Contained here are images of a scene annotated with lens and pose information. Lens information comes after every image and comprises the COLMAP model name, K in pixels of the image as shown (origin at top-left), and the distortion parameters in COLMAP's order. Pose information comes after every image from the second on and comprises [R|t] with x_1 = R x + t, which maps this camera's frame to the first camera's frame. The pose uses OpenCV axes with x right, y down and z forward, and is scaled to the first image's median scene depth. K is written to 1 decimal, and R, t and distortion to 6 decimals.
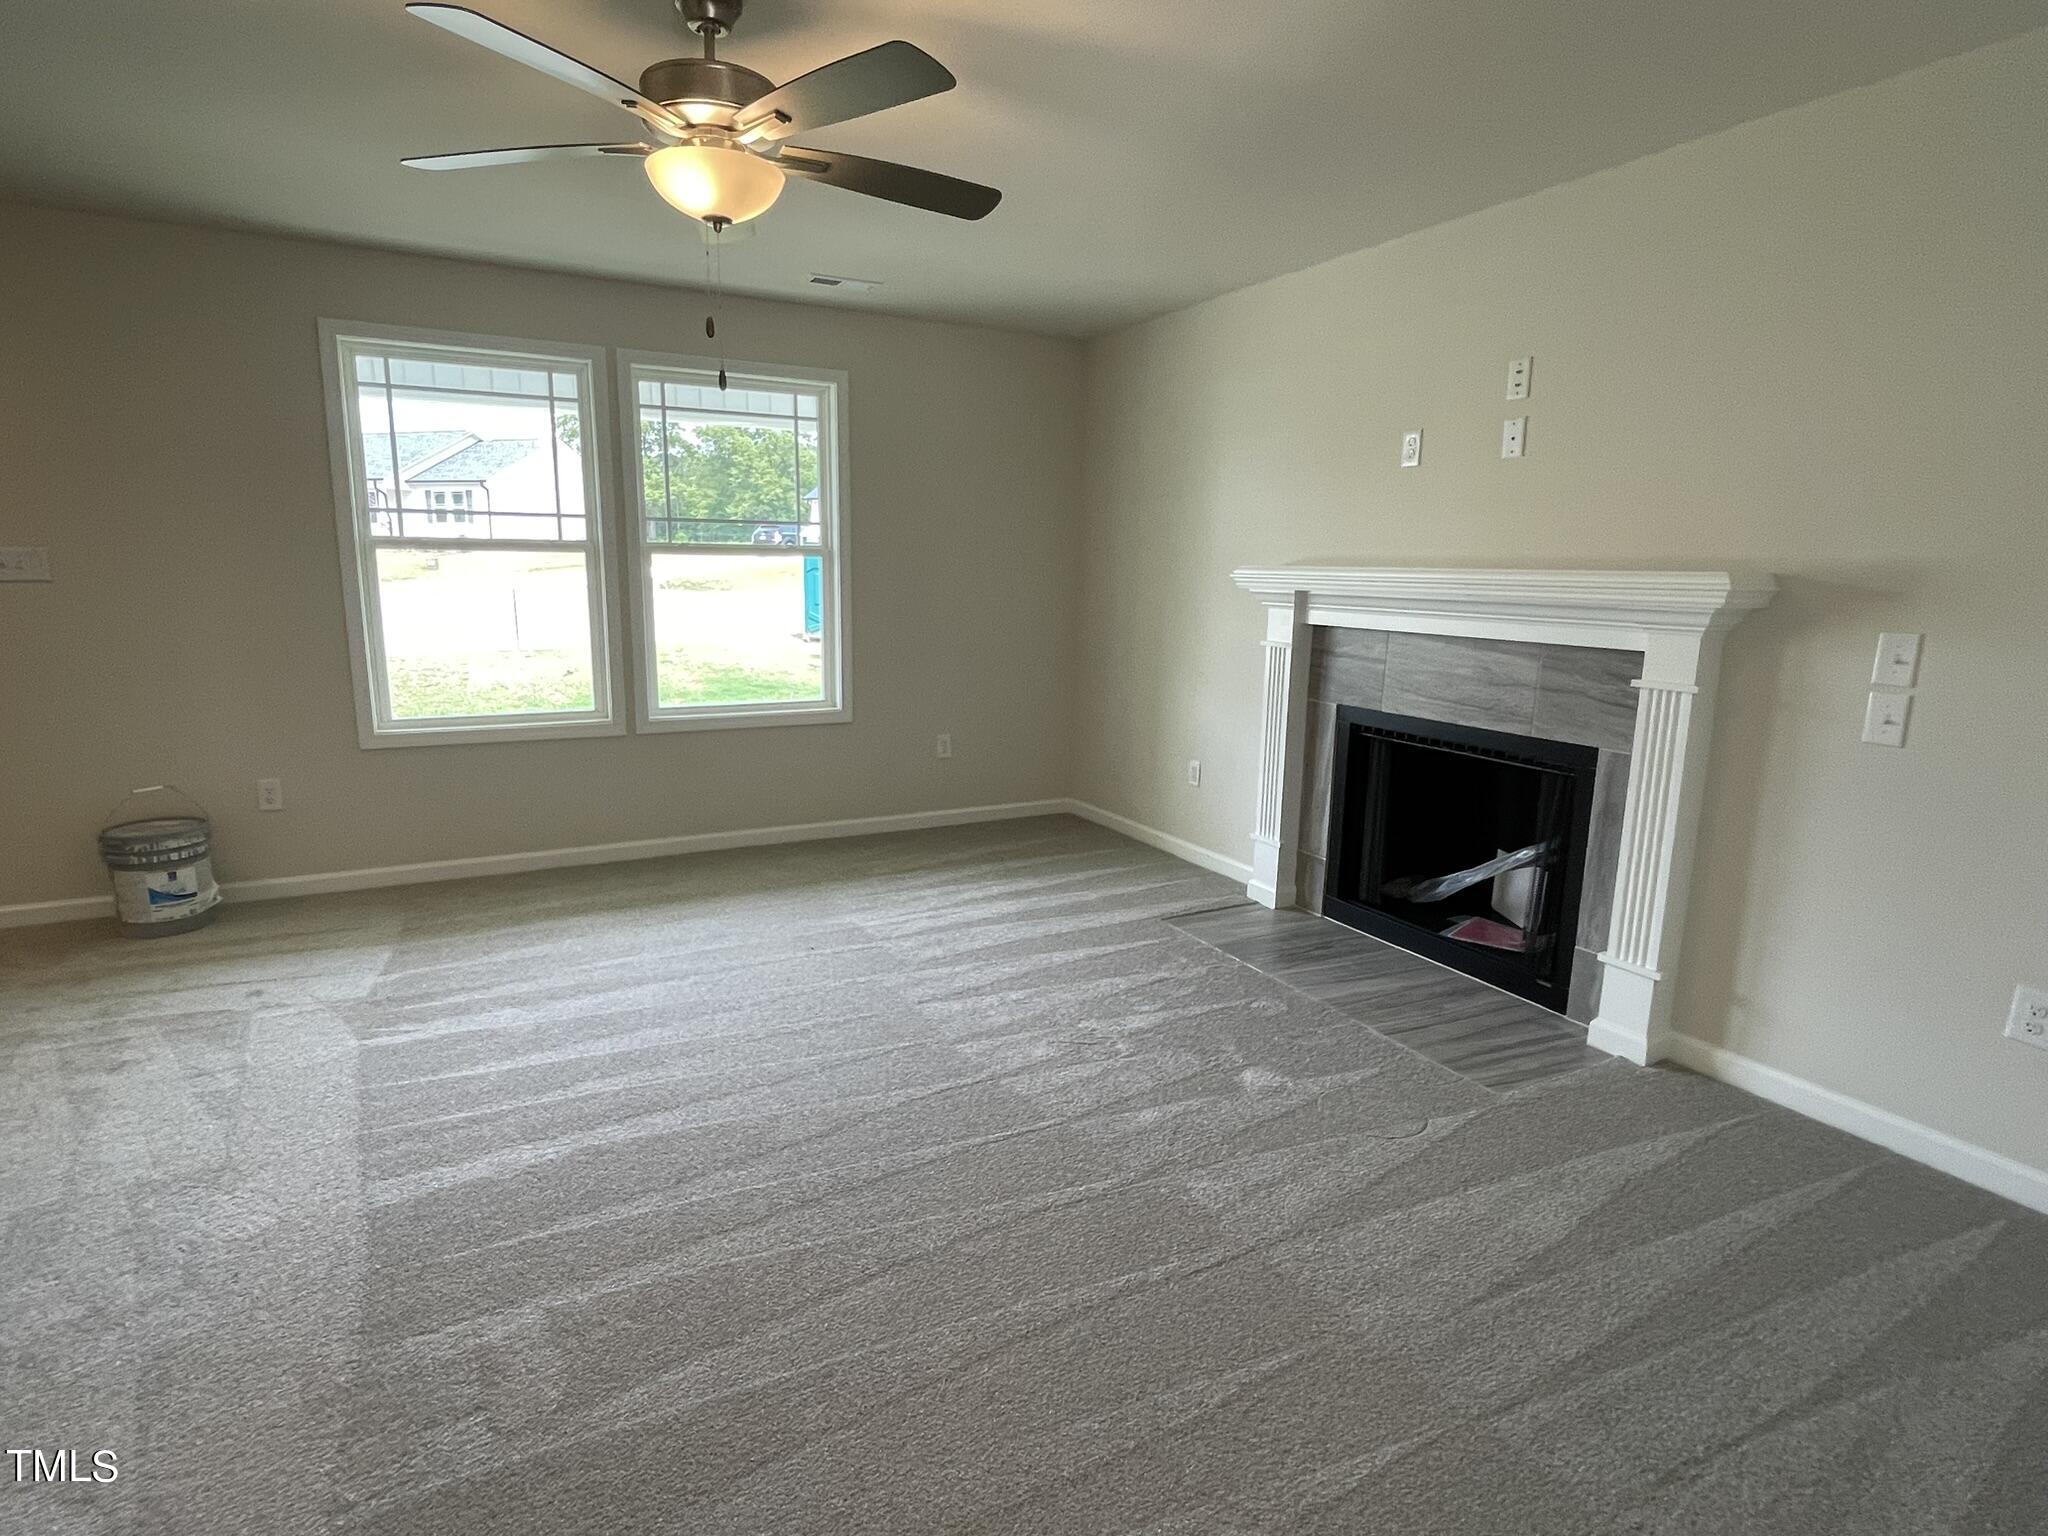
lens RADIAL K [[1056.9, 0, 1029.1], [0, 1056.9, 770.5], [0, 0, 1]] dist [-0.012379, 0.000551]
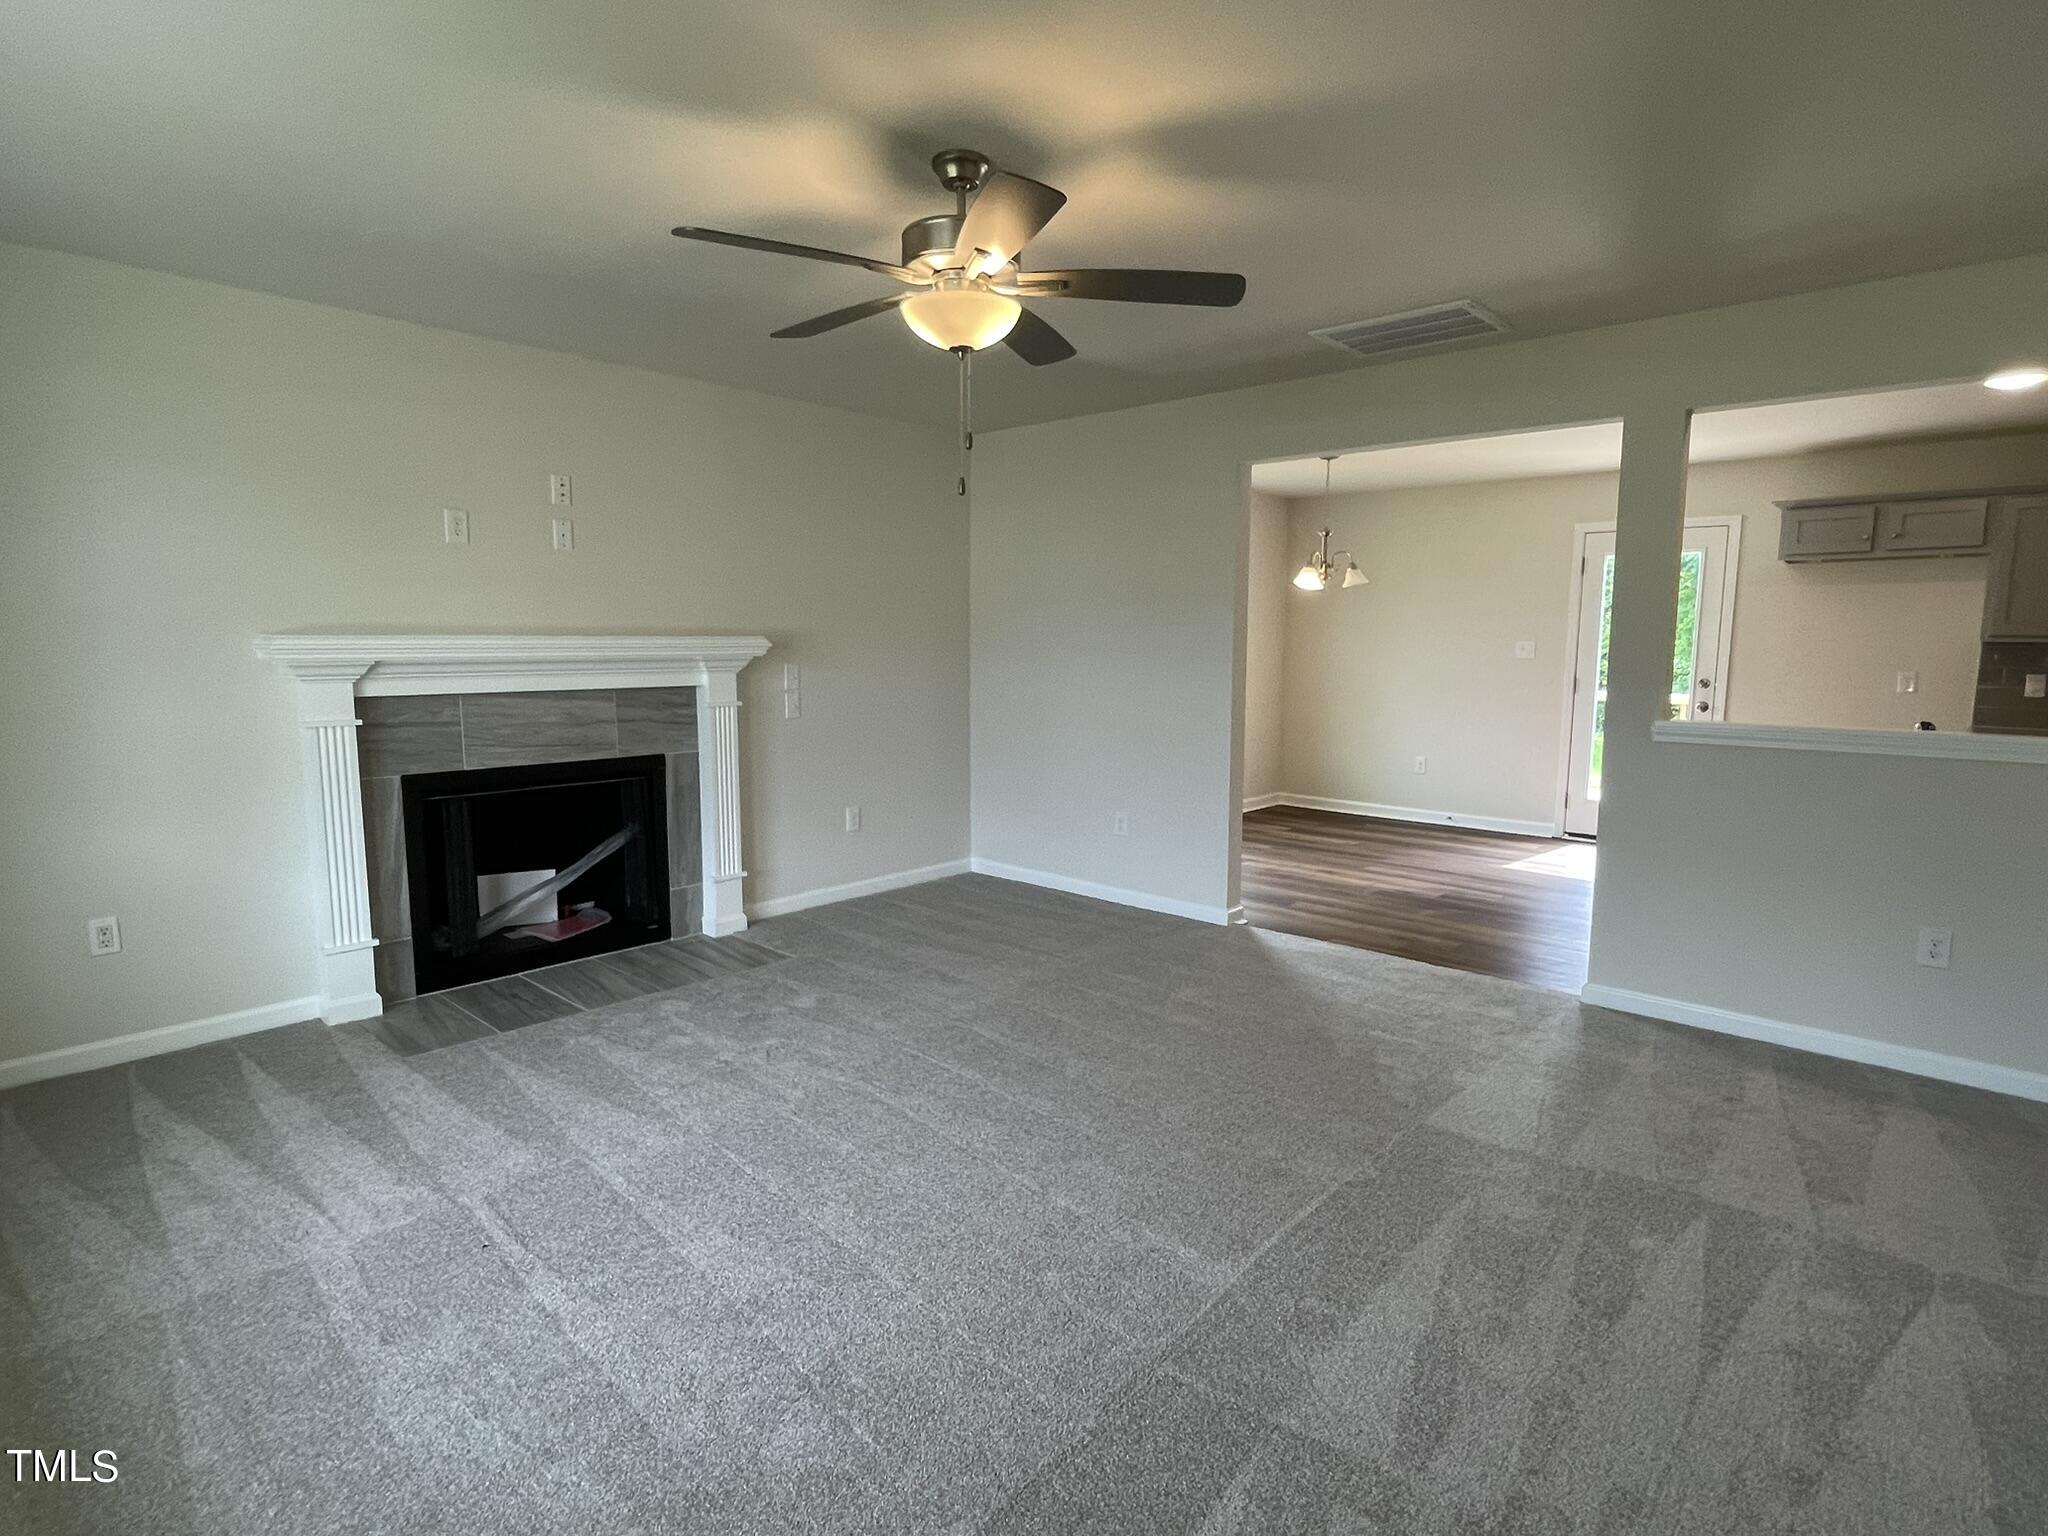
lens RADIAL K [[1056.9, 0, 1029.1], [0, 1056.9, 770.5], [0, 0, 1]] dist [-0.012379, 0.000551]
pose [[-0.331081, -0.142374, 0.932800, -0.971608], [0.164614, 0.964678, 0.205666, -0.208395], [-0.929133, 0.221644, -0.295950, 0.913327]]
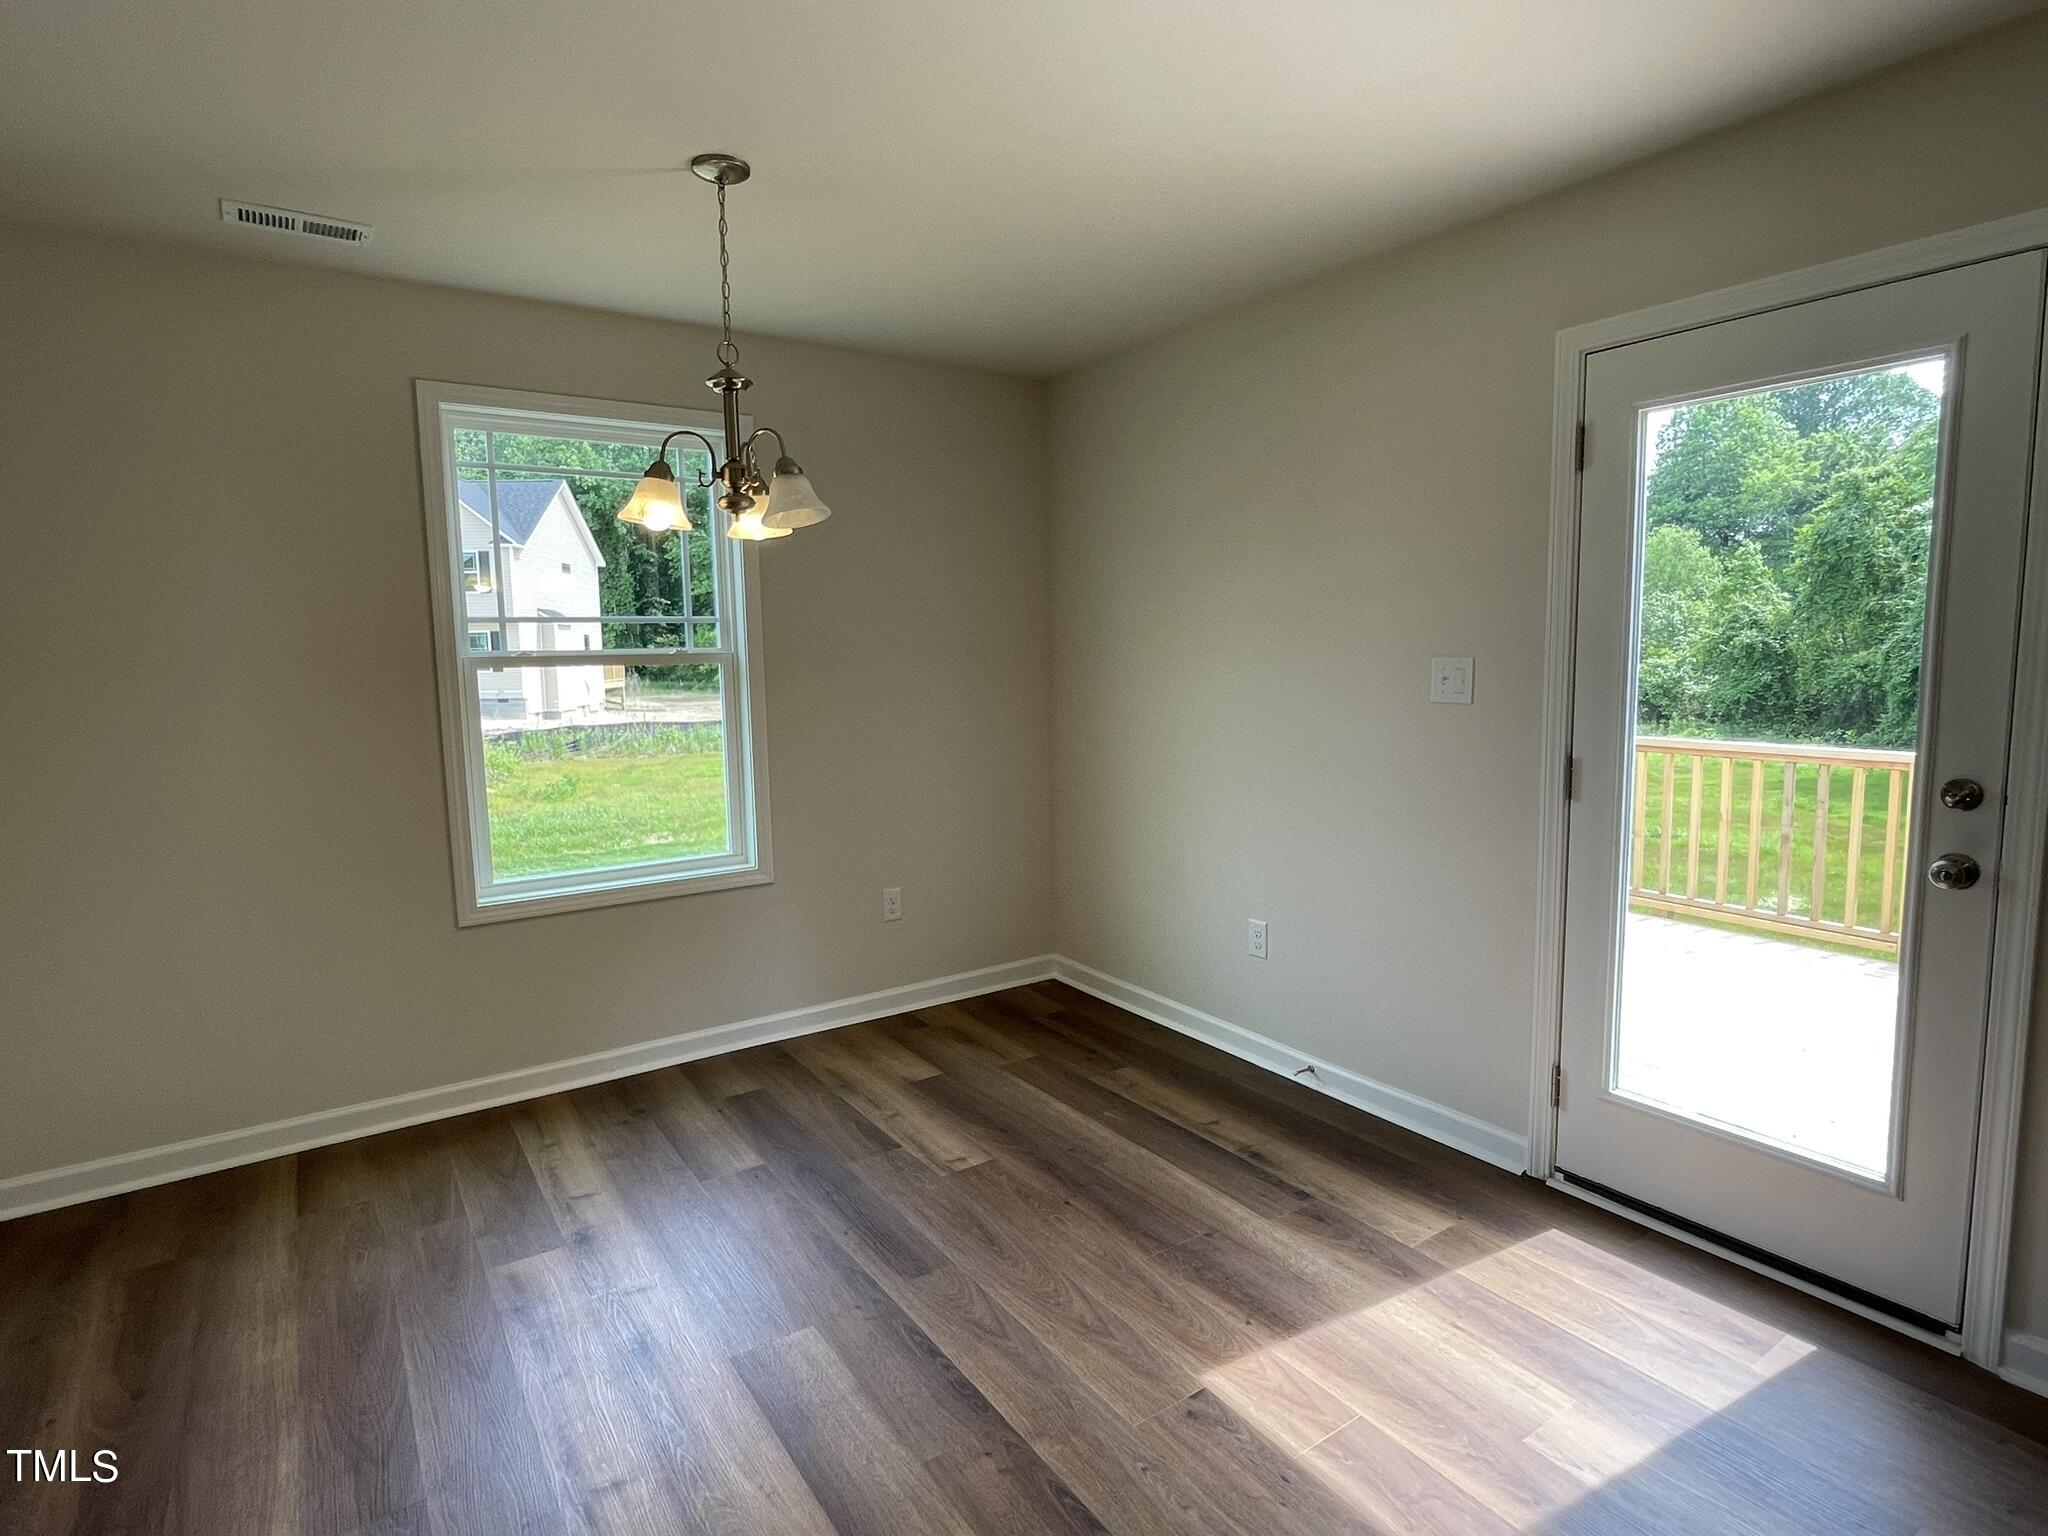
lens RADIAL K [[1056.9, 0, 1029.1], [0, 1056.9, 770.5], [0, 0, 1]] dist [-0.012379, 0.000551]
pose [[-0.117489, -0.133078, 0.984117, -0.022720], [0.199957, 0.967514, 0.154705, 0.044271], [-0.972735, 0.214957, -0.087063, -0.352520]]
